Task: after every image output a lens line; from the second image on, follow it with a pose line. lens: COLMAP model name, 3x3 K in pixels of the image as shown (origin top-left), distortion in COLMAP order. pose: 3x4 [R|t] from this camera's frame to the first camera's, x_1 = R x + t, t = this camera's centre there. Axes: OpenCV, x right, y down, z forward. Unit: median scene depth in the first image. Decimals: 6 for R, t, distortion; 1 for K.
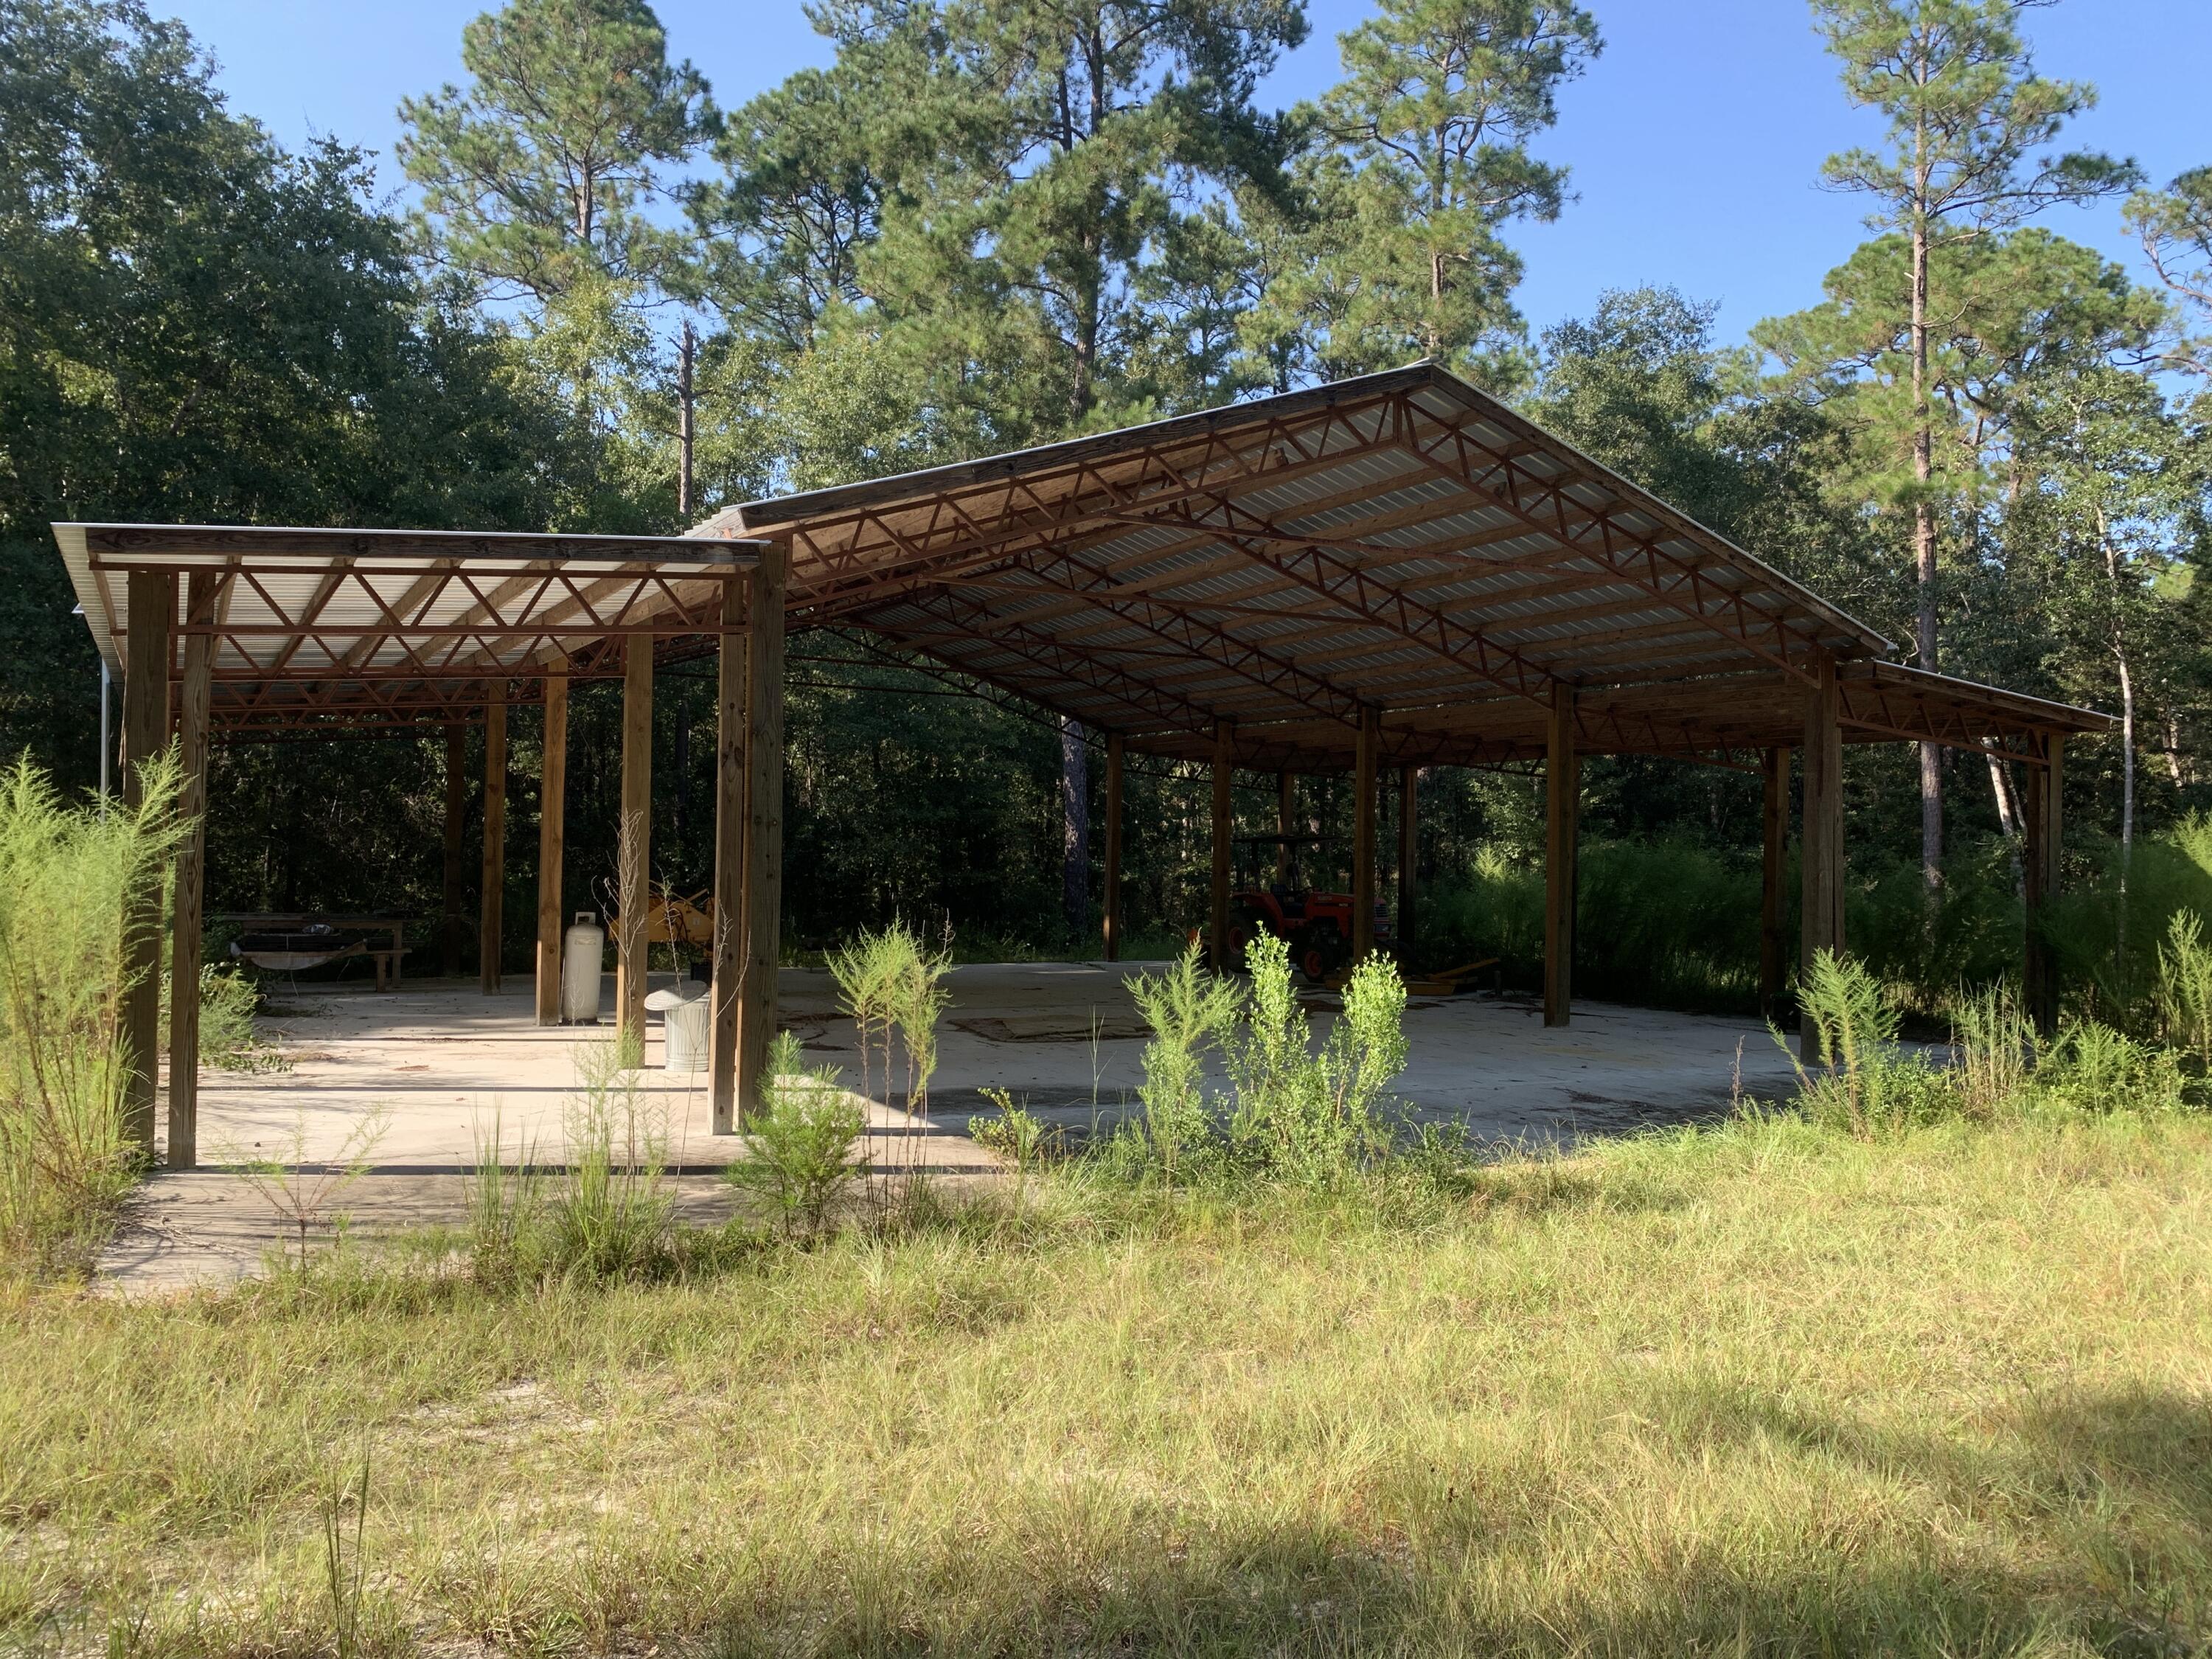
lens RADIAL K [[1690.3, 0, 1134.6], [0, 1690.3, 832.1], [0, 0, 1]] dist [-0.021220, 0.000883]
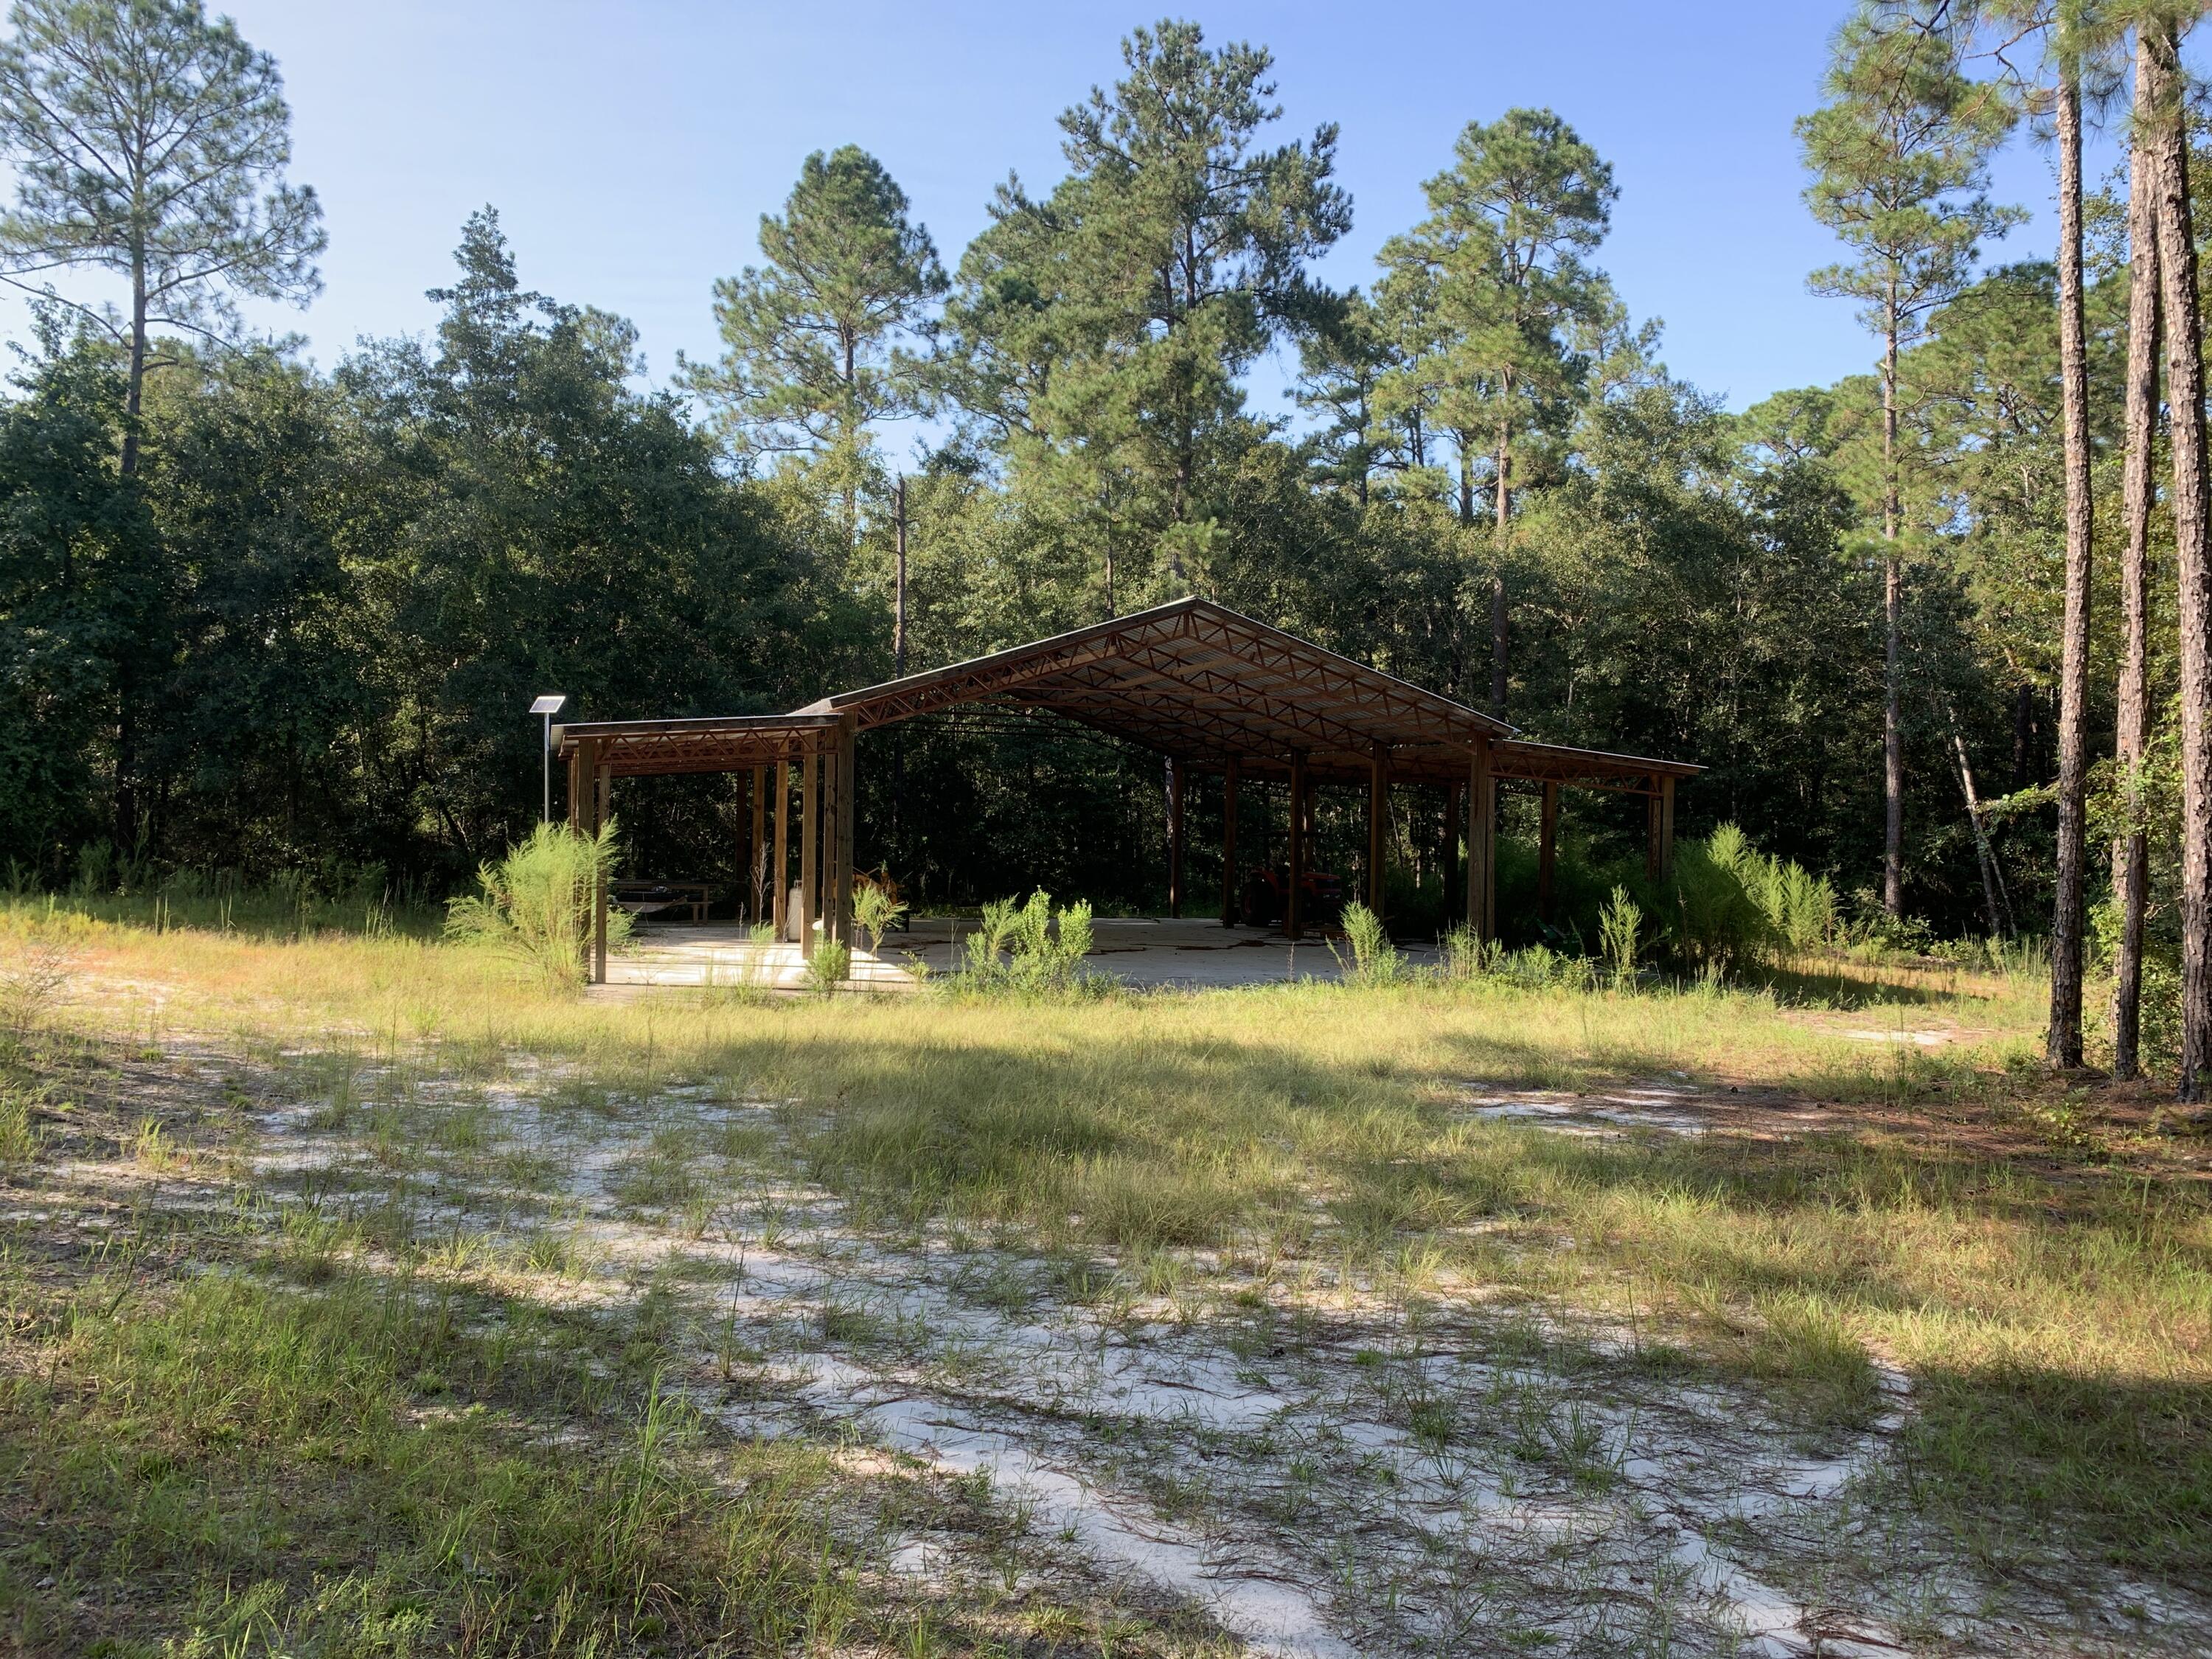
lens RADIAL K [[1700.2, 0, 1106.0], [0, 1700.2, 829.5], [0, 0, 1]] dist [0.045697, -0.000793]
pose [[0.979809, 0.001339, -0.199929, 0.213062], [0.001213, 0.999919, 0.012640, -0.017730], [0.199930, -0.012628, 0.979729, -0.425932]]
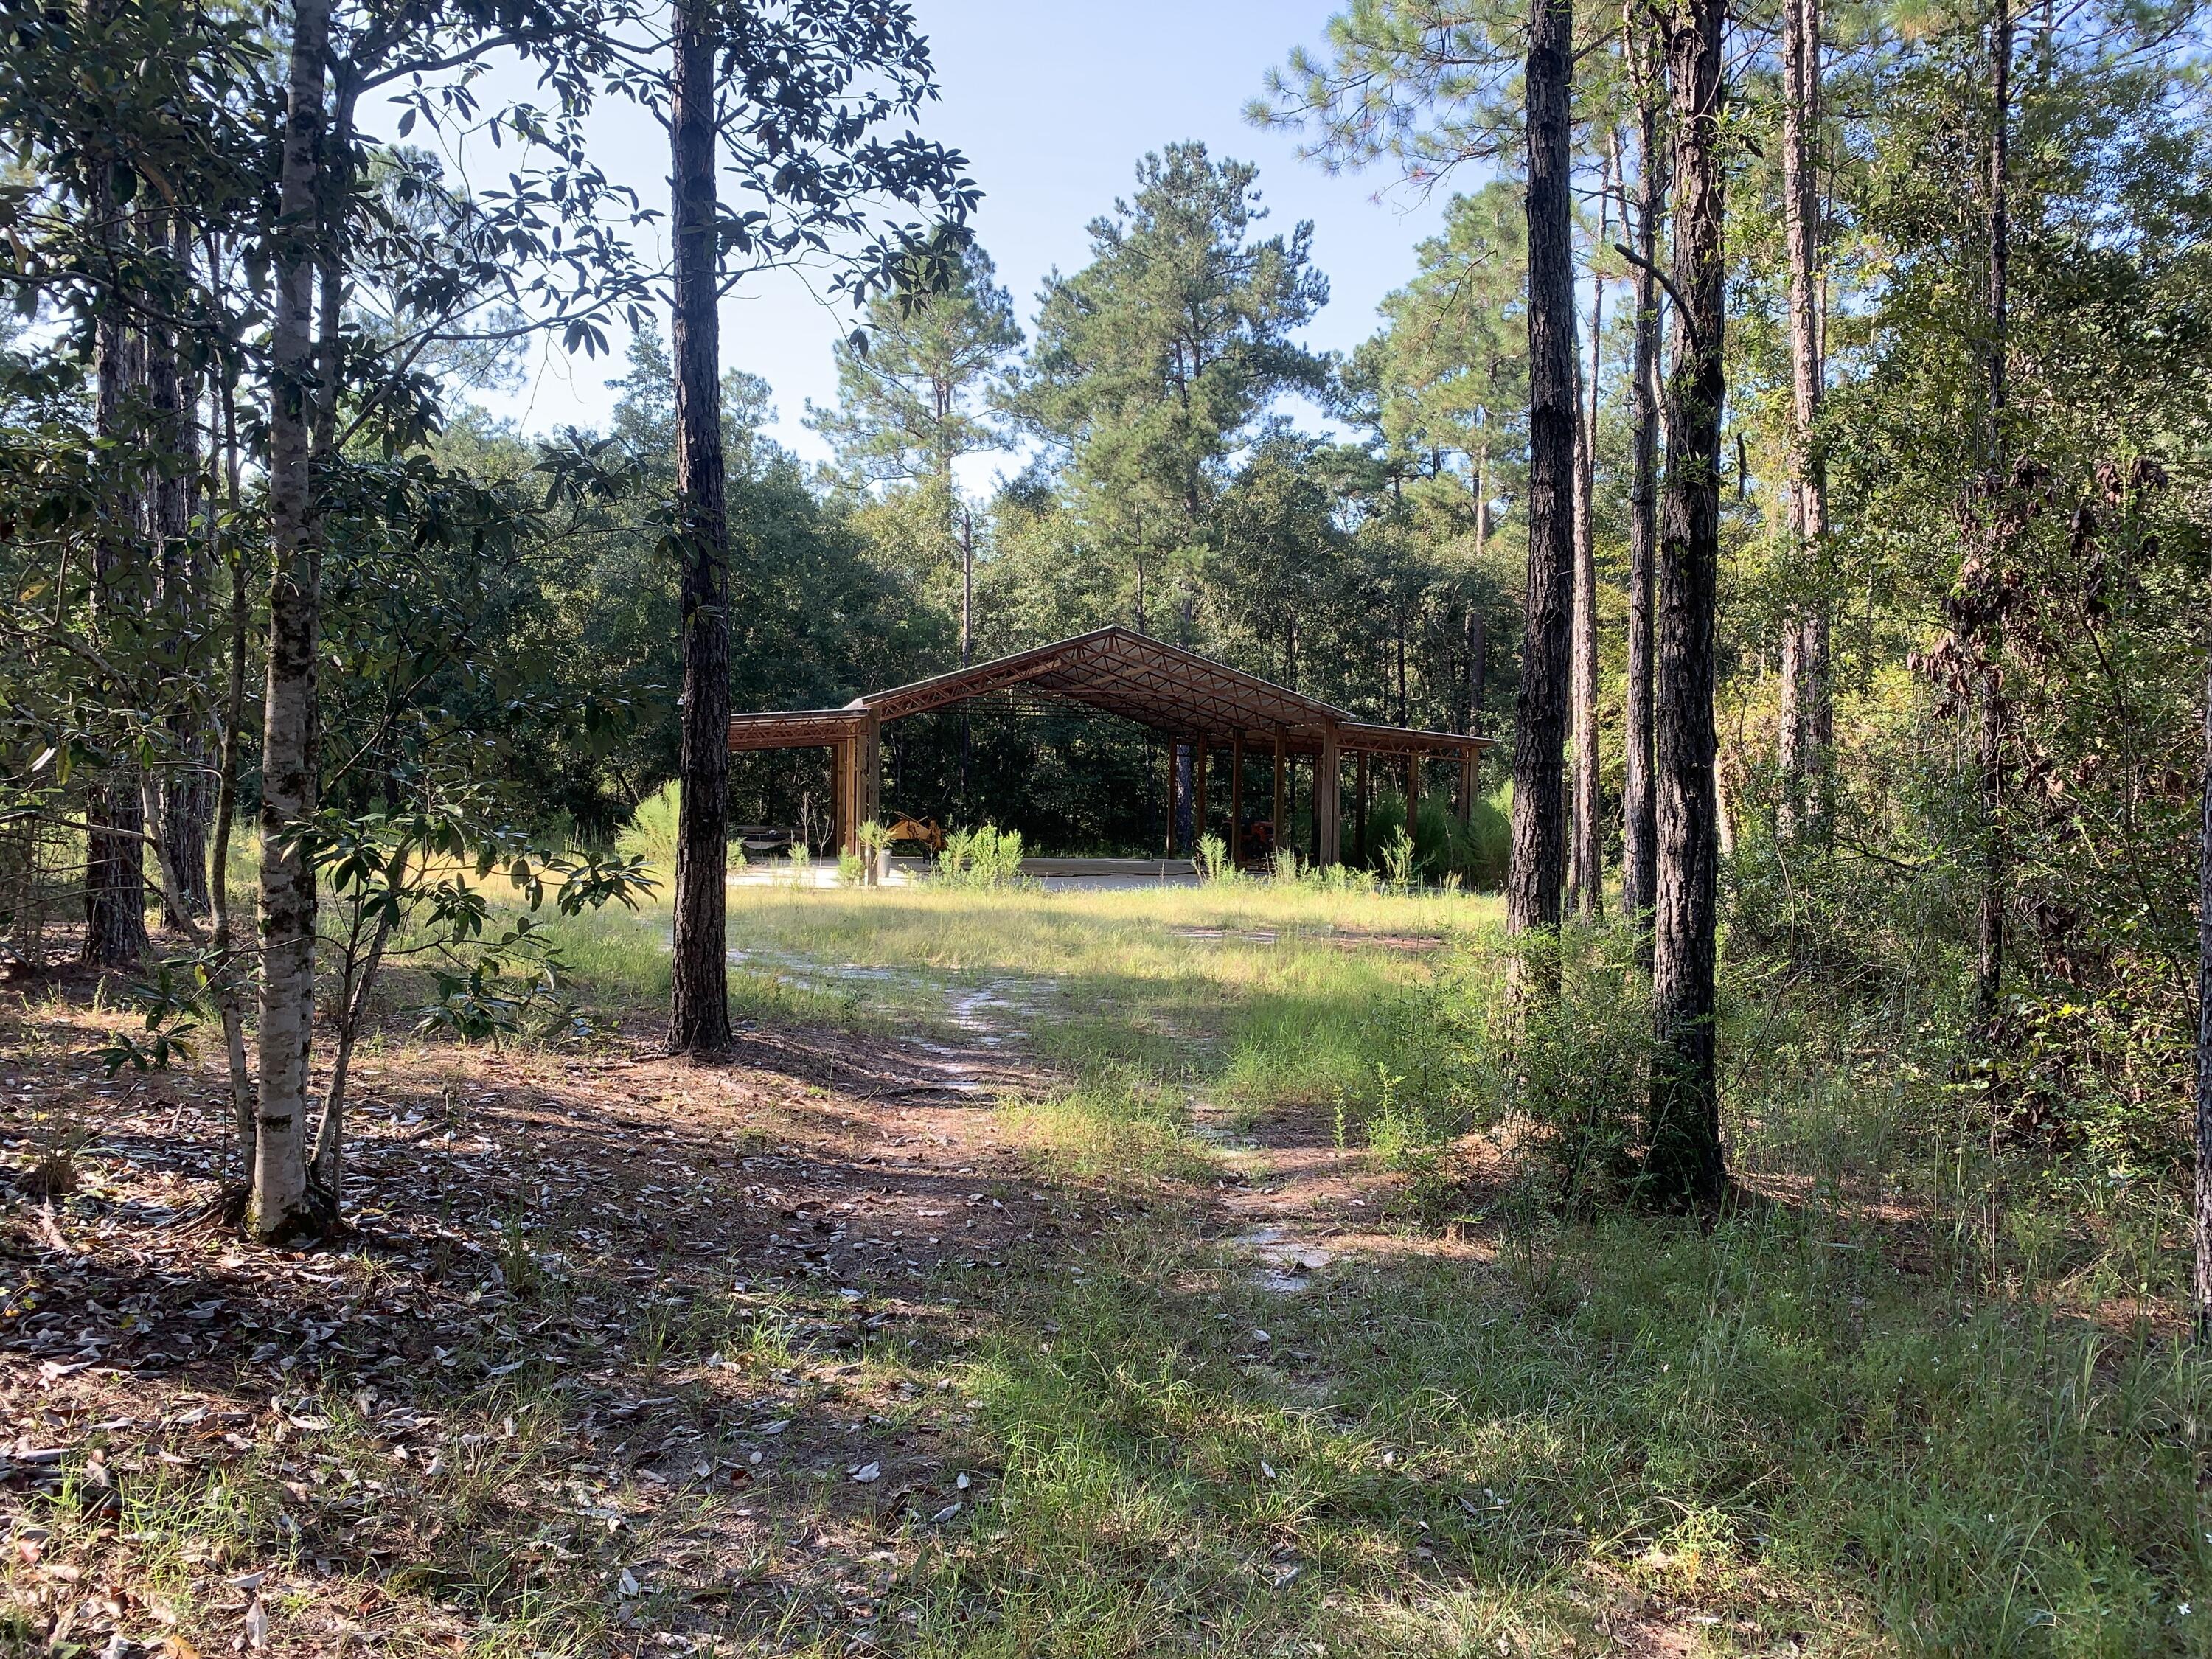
lens RADIAL K [[1700.2, 0, 1106.0], [0, 1700.2, 829.5], [0, 0, 1]] dist [0.045697, -0.000793]
pose [[0.955845, 0.003314, -0.293853, 0.454608], [0.005446, 0.999565, 0.028987, -0.010561], [0.293821, -0.029307, 0.955411, -0.780698]]
